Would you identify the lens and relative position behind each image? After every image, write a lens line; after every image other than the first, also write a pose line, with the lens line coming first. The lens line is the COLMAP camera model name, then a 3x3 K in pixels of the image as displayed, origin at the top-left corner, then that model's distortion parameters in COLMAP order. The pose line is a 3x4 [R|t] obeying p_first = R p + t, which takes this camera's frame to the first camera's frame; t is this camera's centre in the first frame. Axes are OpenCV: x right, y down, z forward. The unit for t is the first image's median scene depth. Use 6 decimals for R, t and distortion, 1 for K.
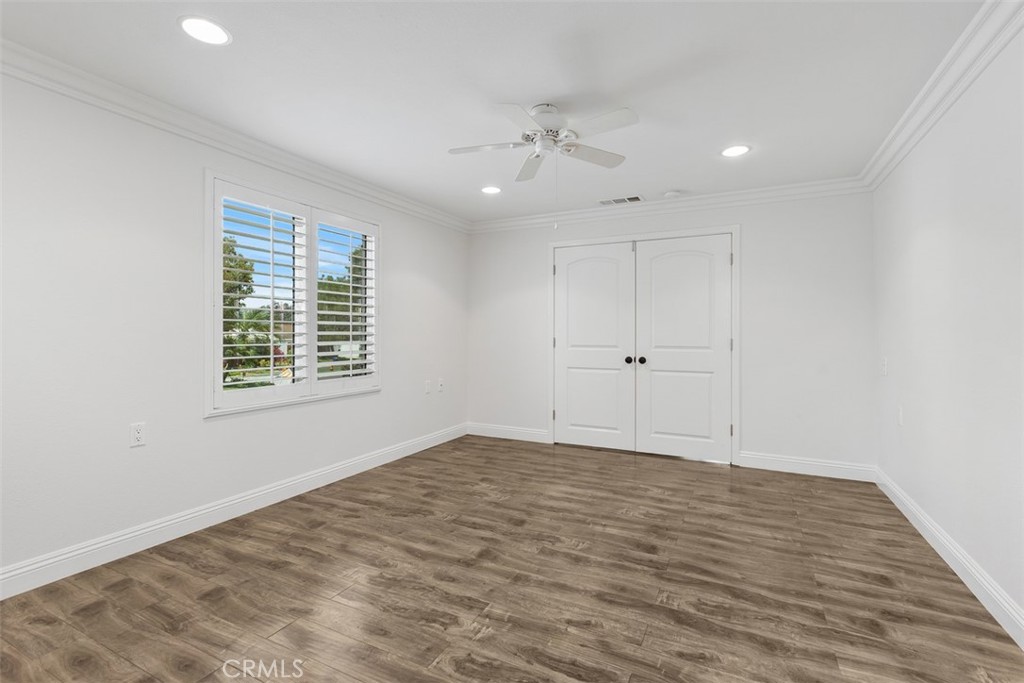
lens RADIAL K [[464.3, 0, 511.1], [0, 464.3, 338.7], [0, 0, 1]] dist [0.002395, -0.002514]
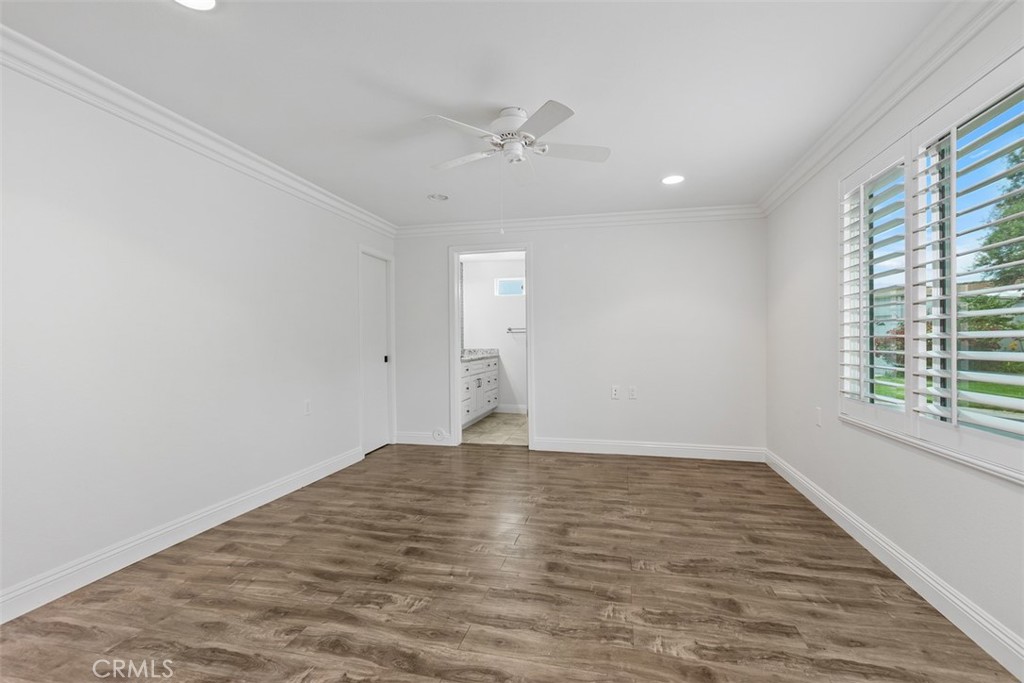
lens RADIAL K [[464.3, 0, 514.1], [0, 464.3, 340.9], [0, 0, 1]] dist [0.002395, -0.002514]
pose [[-0.972958, 0.003018, -0.230961, 0.297839], [0.001525, 0.999977, 0.006645, -0.013730], [0.230976, 0.006113, -0.972940, 1.927308]]
